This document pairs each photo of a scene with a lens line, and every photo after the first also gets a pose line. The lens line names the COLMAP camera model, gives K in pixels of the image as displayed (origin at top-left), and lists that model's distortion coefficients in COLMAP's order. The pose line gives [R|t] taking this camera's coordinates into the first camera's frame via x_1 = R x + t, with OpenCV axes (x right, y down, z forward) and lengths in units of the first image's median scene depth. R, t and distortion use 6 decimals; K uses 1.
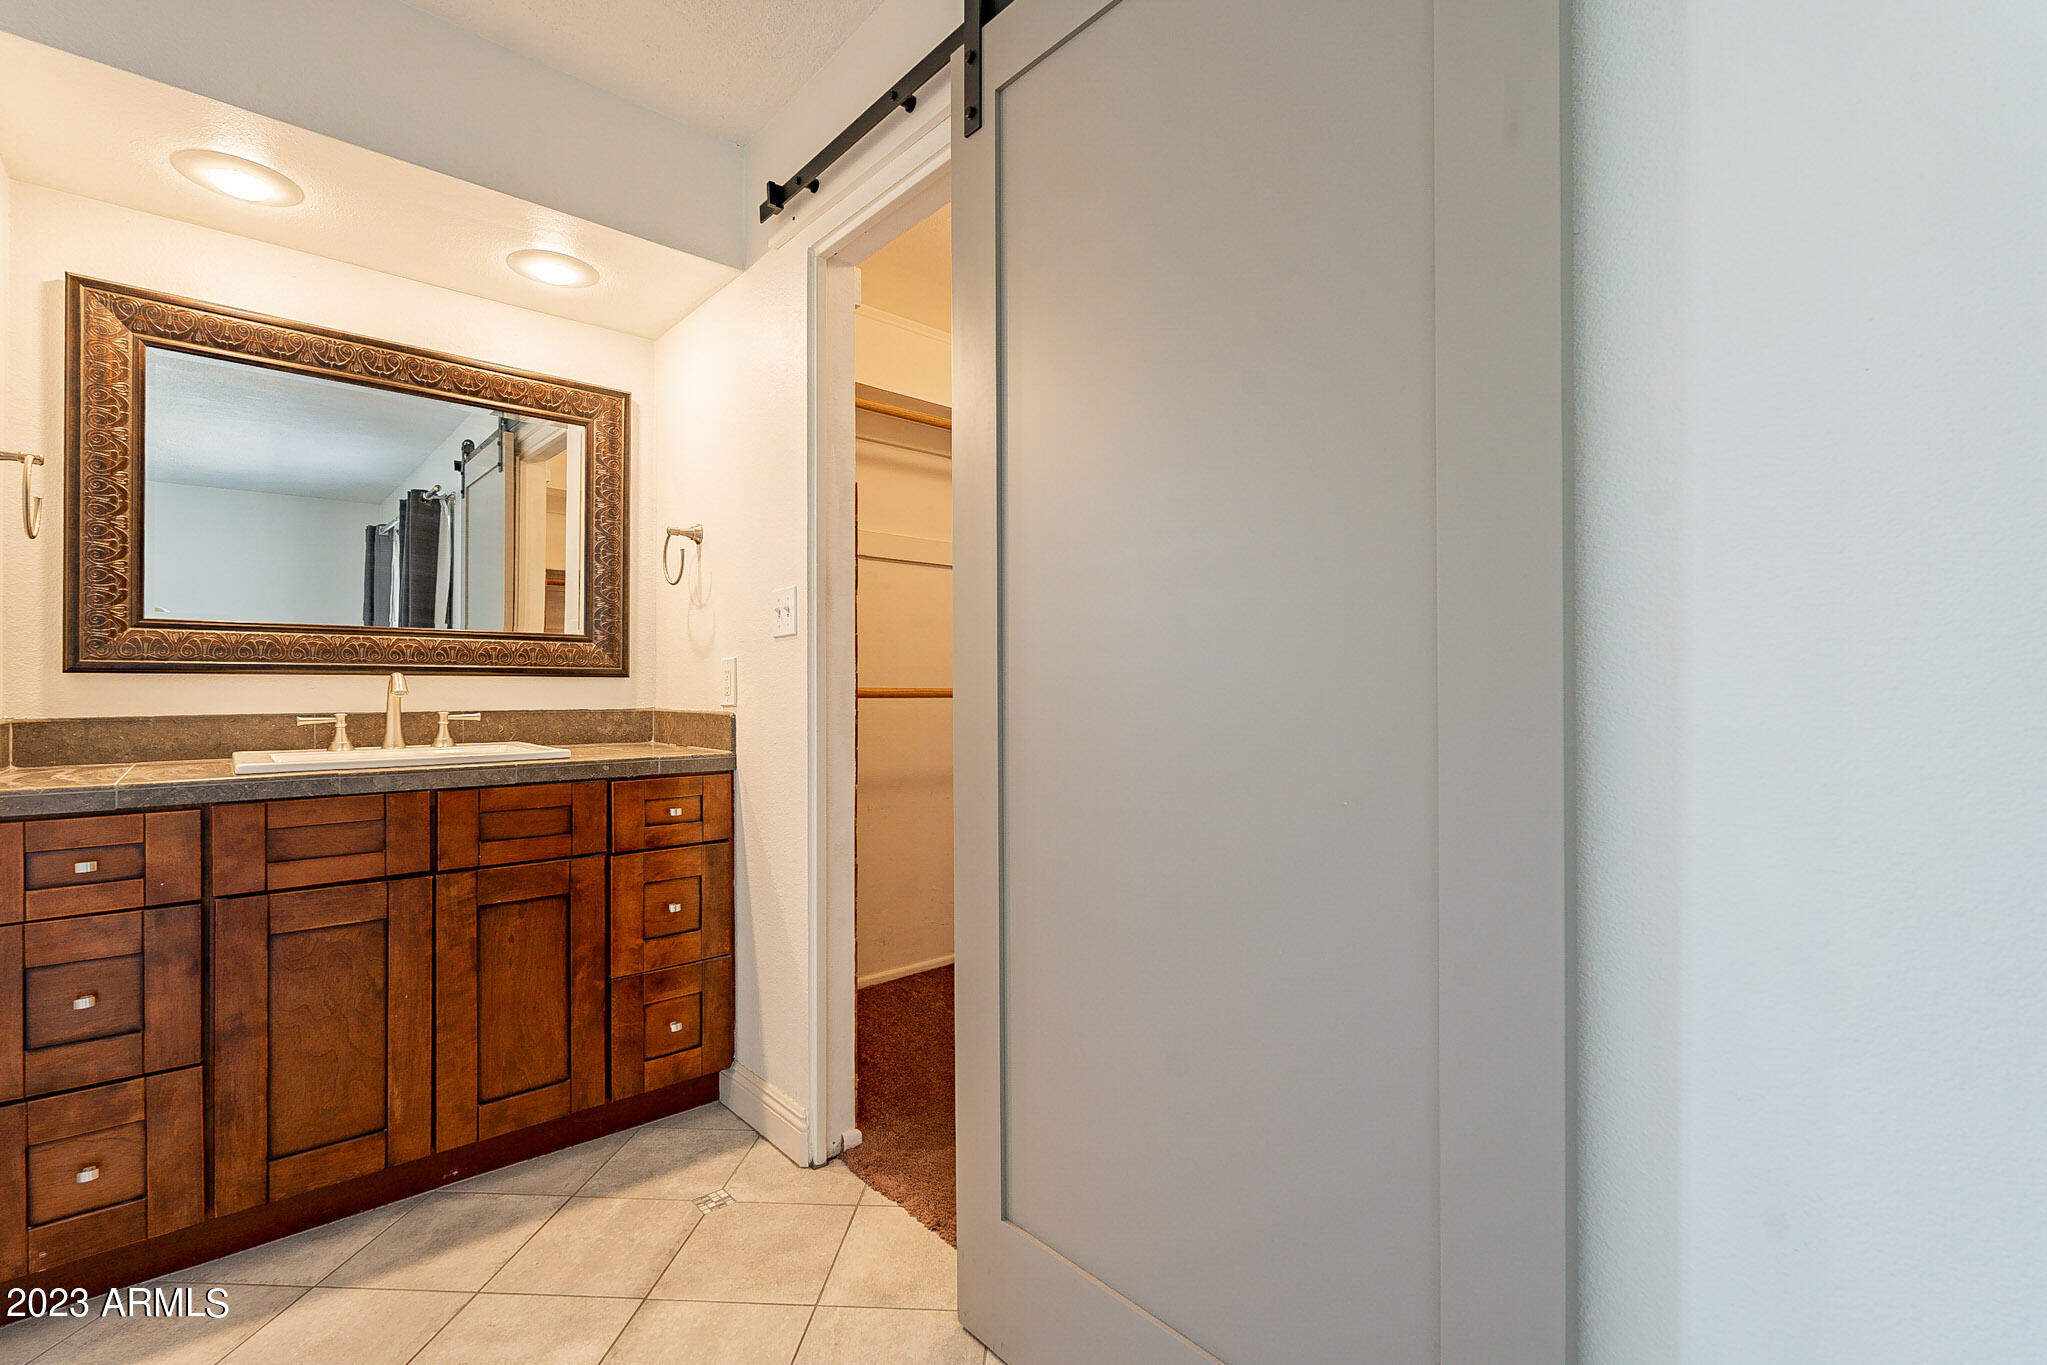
lens RADIAL K [[893.1, 0, 1023.5], [0, 893.1, 684.4], [0, 0, 1]] dist [-0.003326, -0.000232]
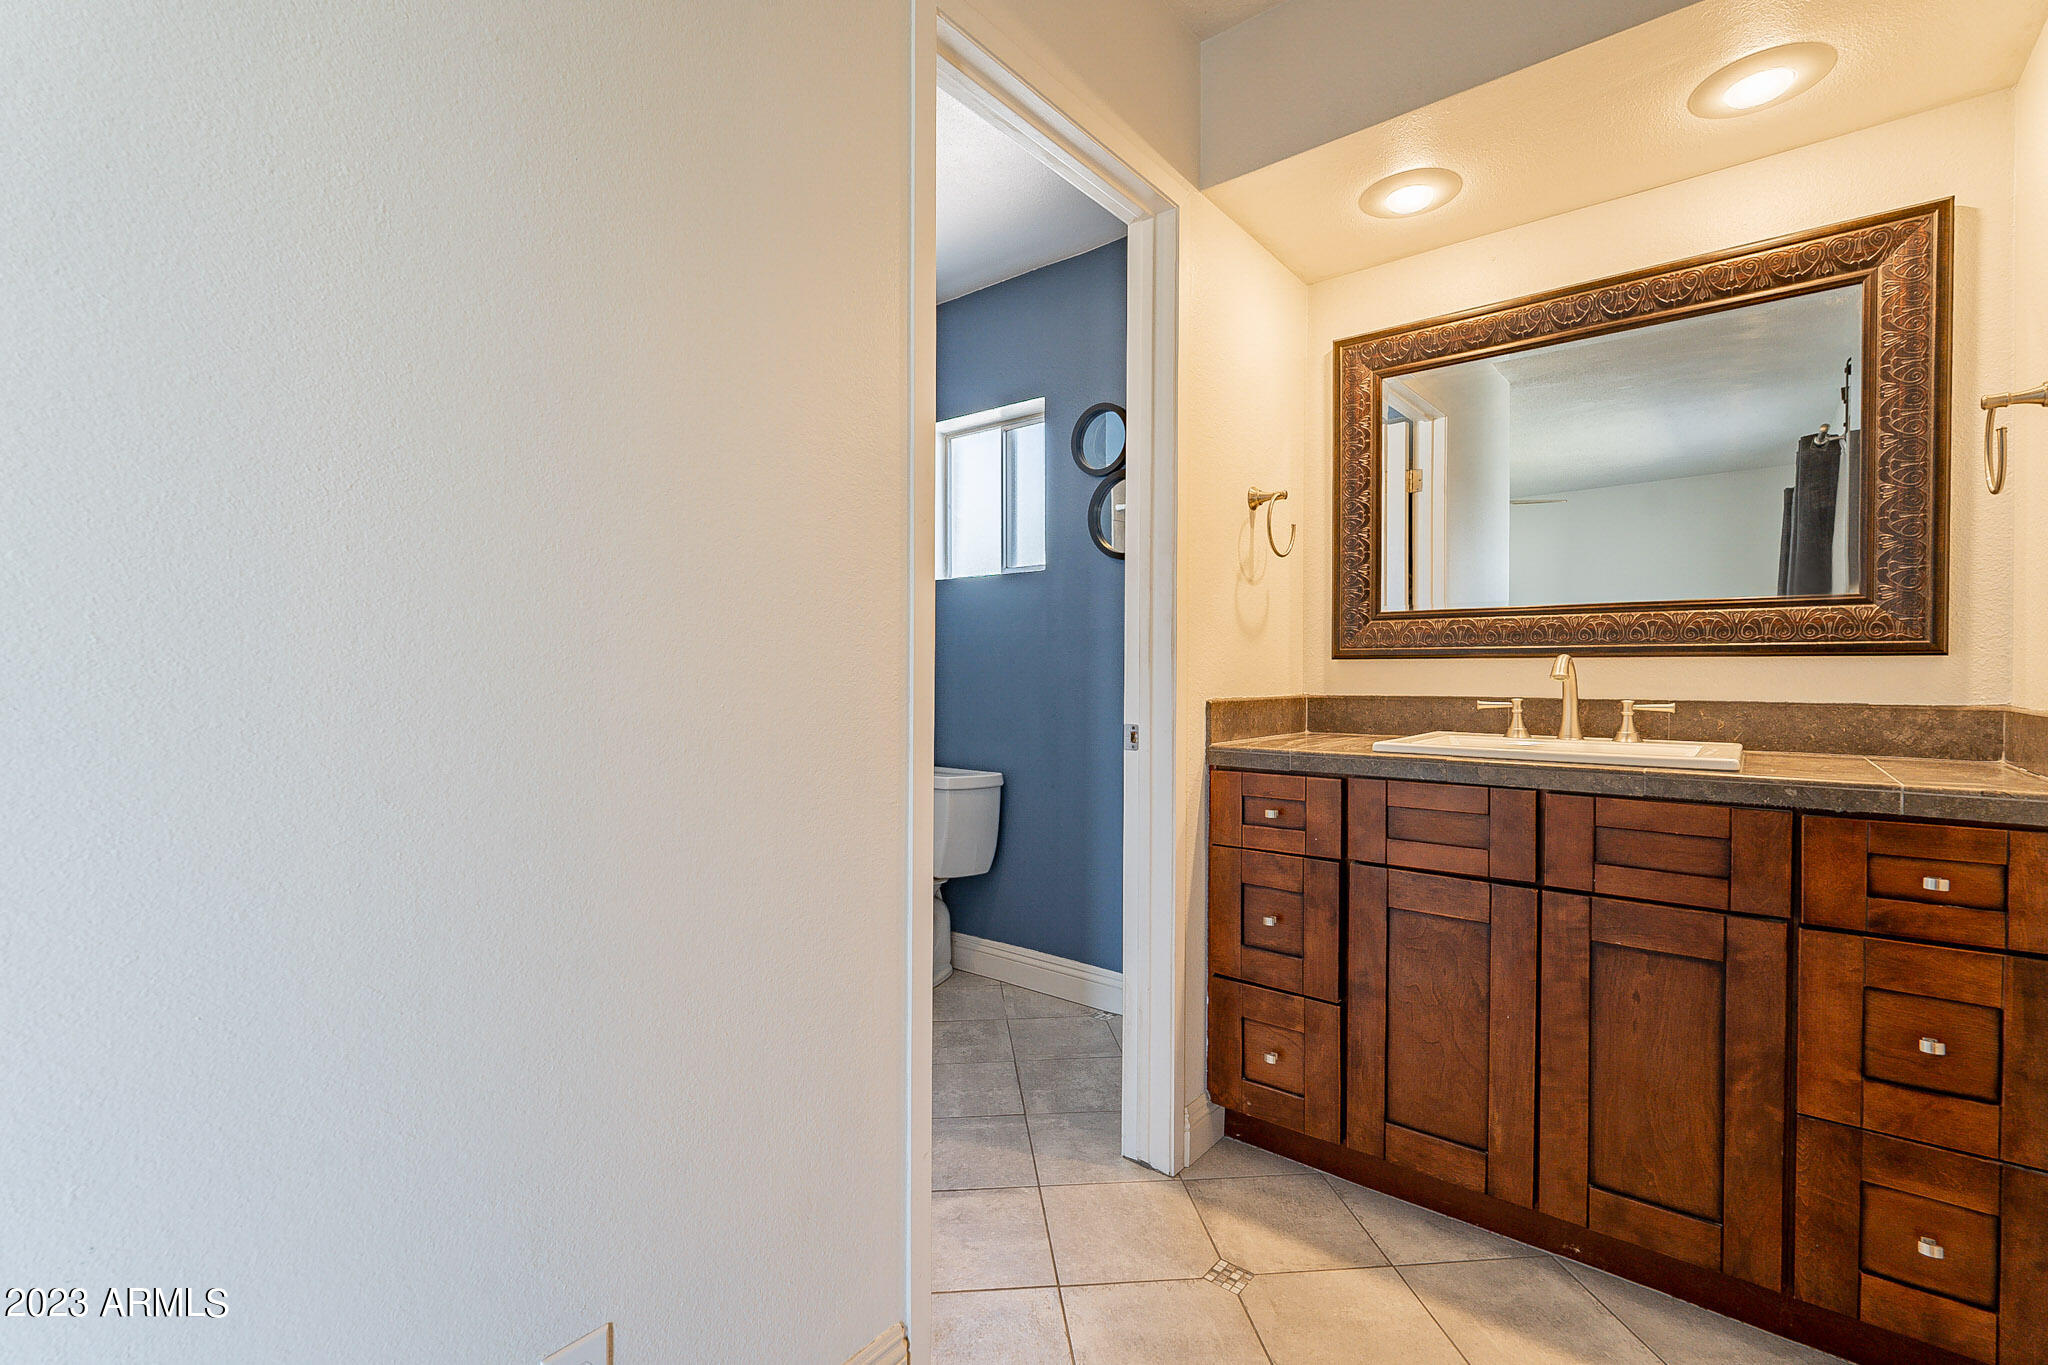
lens RADIAL K [[893.5, 0, 1024.0], [0, 893.5, 684.5], [0, 0, 1]] dist [-0.003326, -0.000232]
pose [[0.146126, 0.013424, -0.989175, 0.112466], [0.001939, 0.999902, 0.013856, 0.003612], [0.989264, -0.003943, 0.146085, 0.378366]]
